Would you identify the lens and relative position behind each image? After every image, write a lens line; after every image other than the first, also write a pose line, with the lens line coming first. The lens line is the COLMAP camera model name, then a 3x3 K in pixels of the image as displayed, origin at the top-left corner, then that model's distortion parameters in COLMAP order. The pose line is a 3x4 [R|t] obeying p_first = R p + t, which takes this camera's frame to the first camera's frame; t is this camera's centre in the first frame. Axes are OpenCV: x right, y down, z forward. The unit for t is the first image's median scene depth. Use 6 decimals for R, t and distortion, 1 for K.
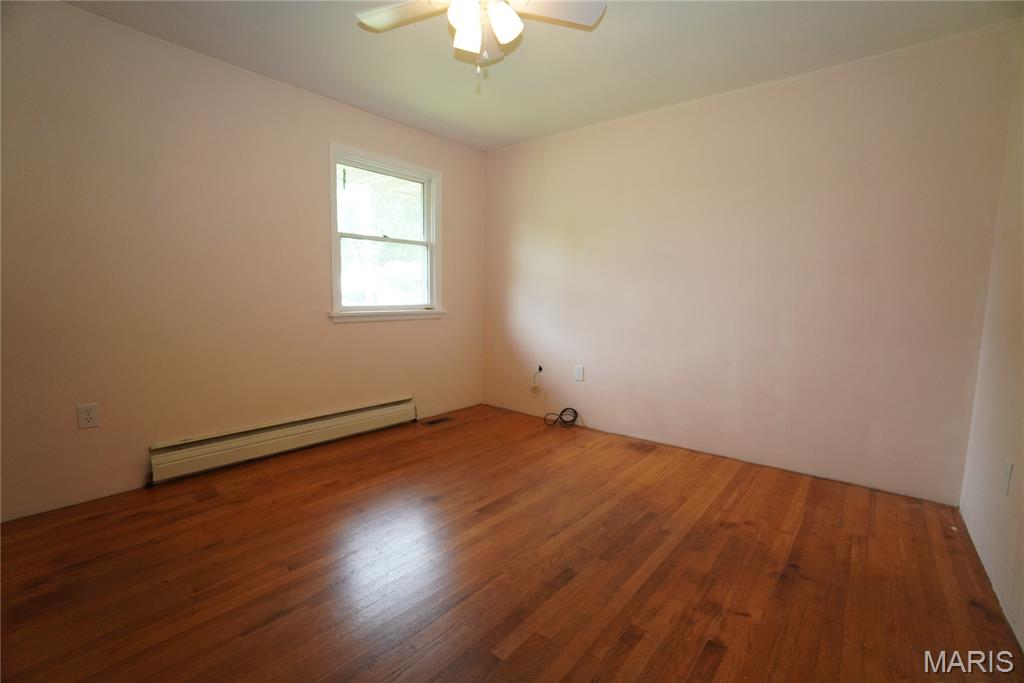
lens RADIAL K [[451.3, 0, 514.7], [0, 451.3, 343.4], [0, 0, 1]] dist [-0.067108, 0.023205]
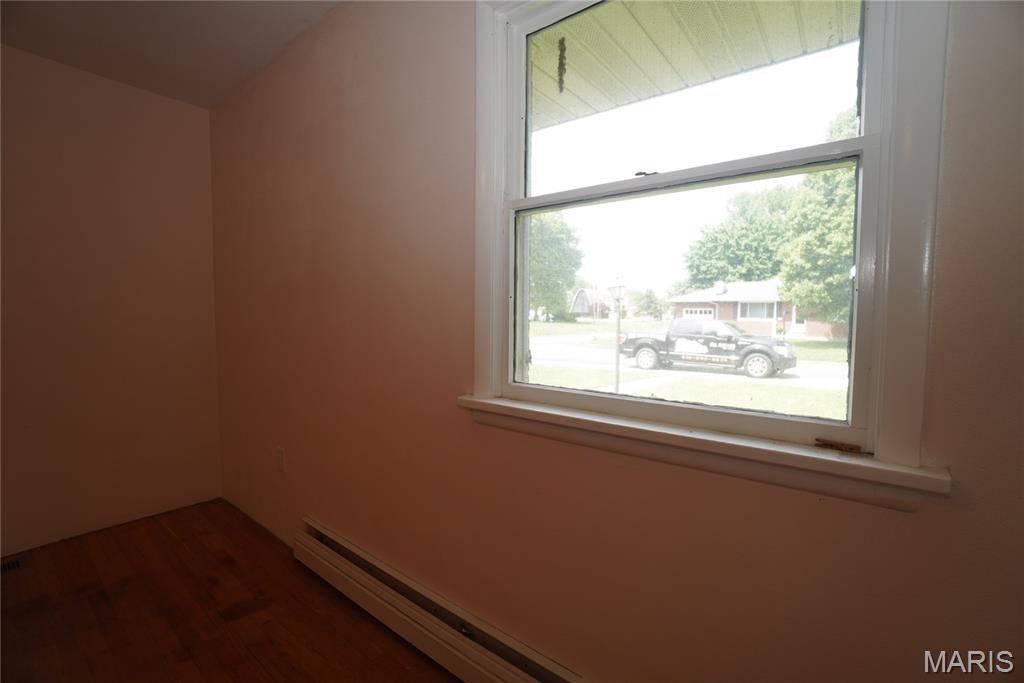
lens RADIAL K [[451.3, 0, 514.7], [0, 451.3, 343.4], [0, 0, 1]] dist [-0.067108, 0.023205]
pose [[0.022731, 0.047841, -0.998596, 0.028527], [-0.119165, 0.991863, 0.044805, -0.214863], [0.992614, 0.117979, 0.028247, 1.524644]]
